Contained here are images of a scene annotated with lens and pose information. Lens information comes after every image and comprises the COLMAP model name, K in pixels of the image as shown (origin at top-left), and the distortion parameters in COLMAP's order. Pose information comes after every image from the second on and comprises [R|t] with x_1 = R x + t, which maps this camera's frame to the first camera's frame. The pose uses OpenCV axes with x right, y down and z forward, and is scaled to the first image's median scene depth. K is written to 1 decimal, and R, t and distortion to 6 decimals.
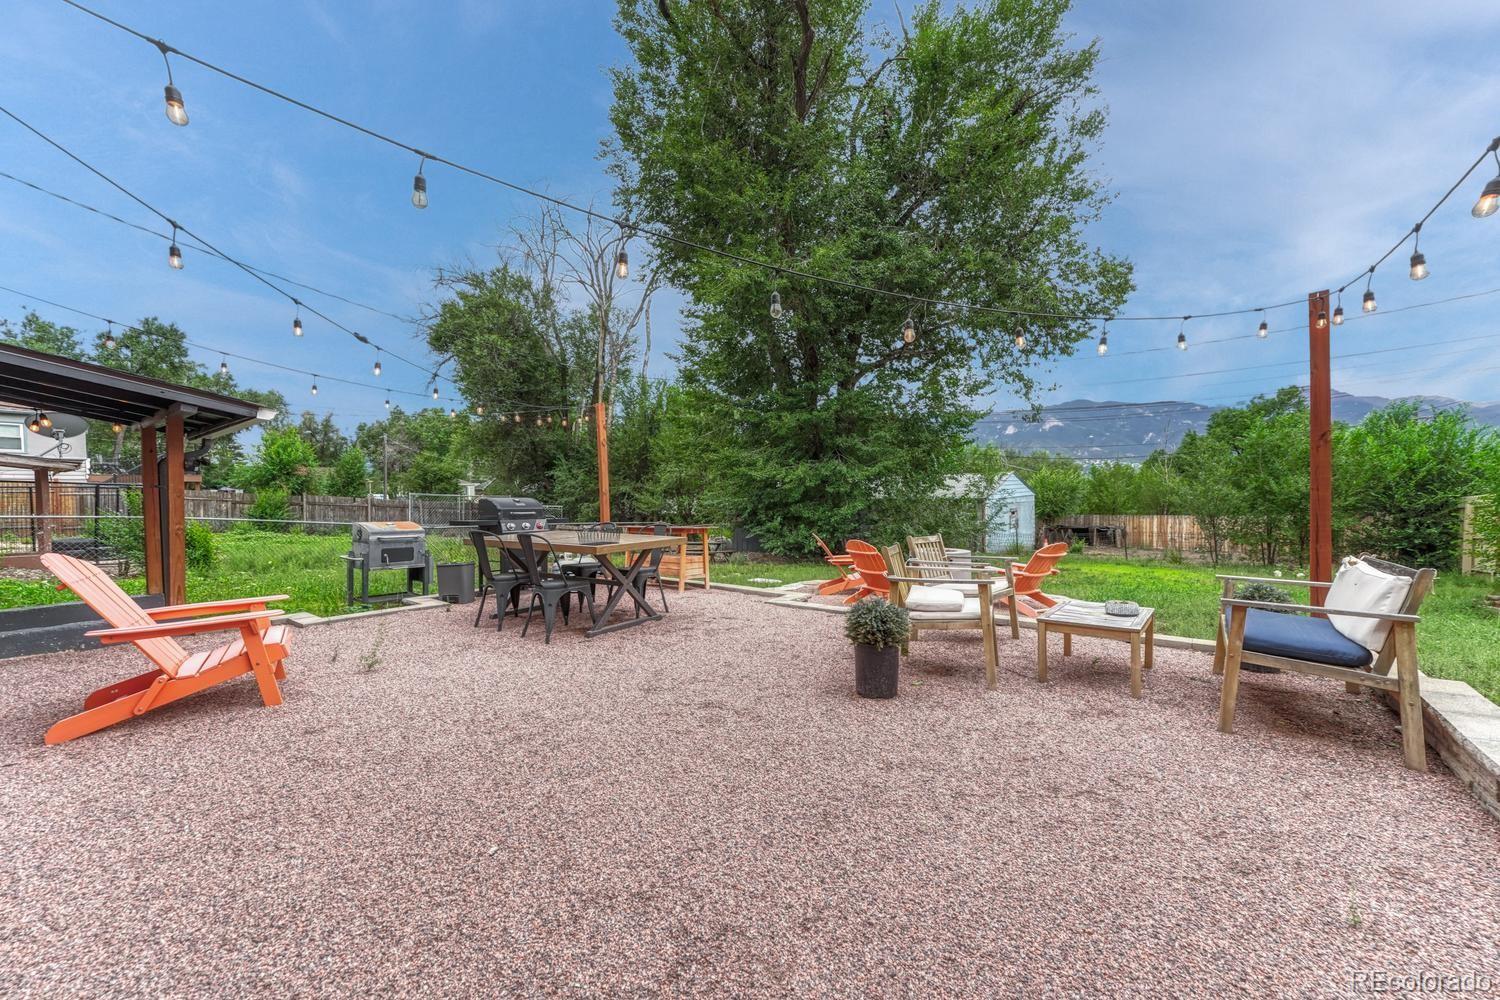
lens RADIAL K [[597.9, 0, 749.8], [0, 597.9, 510.0], [0, 0, 1]] dist [0.022019, 0.000457]
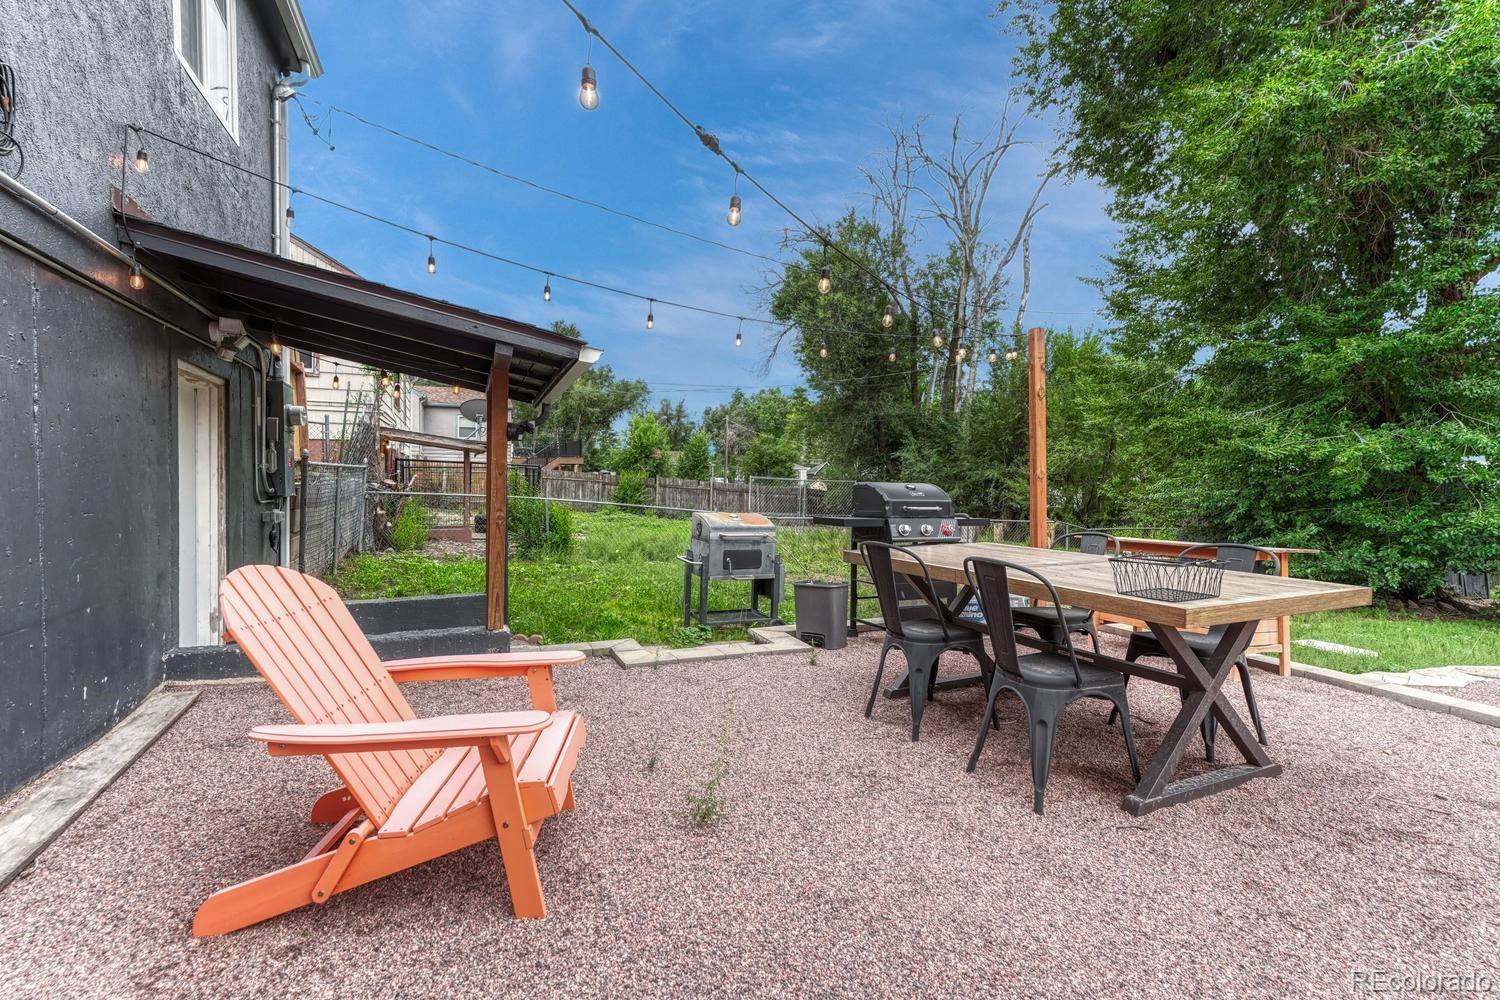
lens RADIAL K [[695.9, 0, 746.1], [0, 695.9, 484.3], [0, 0, 1]] dist [0.020162, 0.000463]
pose [[0.871057, 0.017287, -0.490877, -0.084251], [-0.027795, 0.999514, -0.014122, -0.001854], [0.490395, 0.025945, 0.871114, 0.133581]]
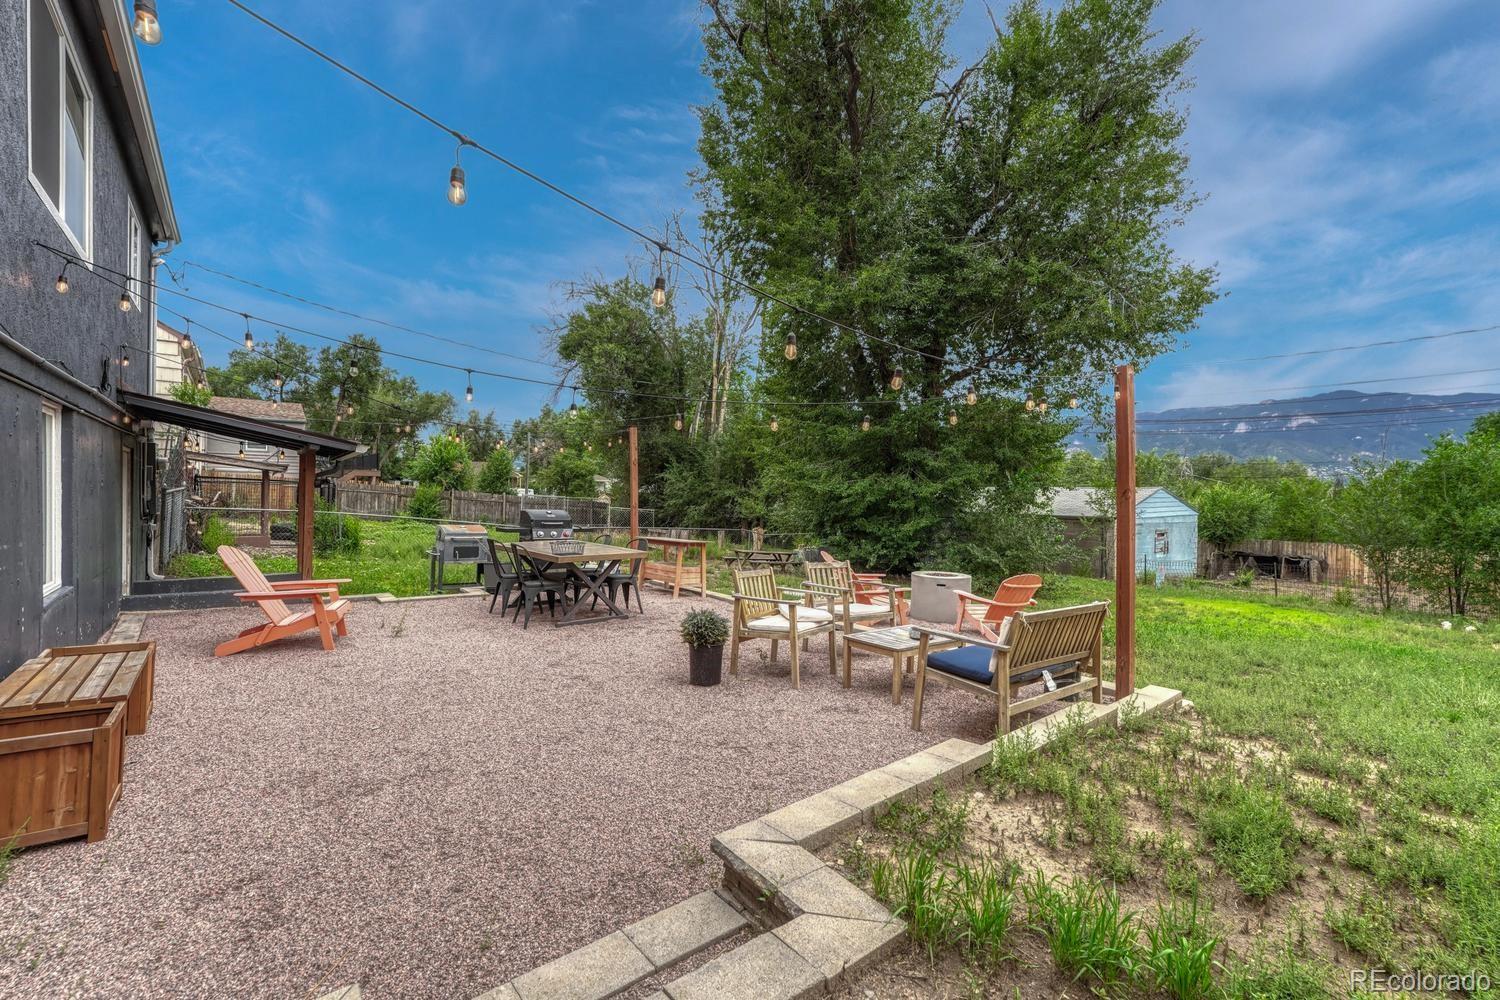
lens RADIAL K [[652.3, 0, 744.5], [0, 652.3, 498.6], [0, 0, 1]] dist [-0.002121, -0.000152]
pose [[0.970912, 0.031297, -0.237384, 0.137805], [-0.036353, 0.999195, -0.016949, -0.016250], [0.236663, 0.025085, 0.971268, -0.081642]]
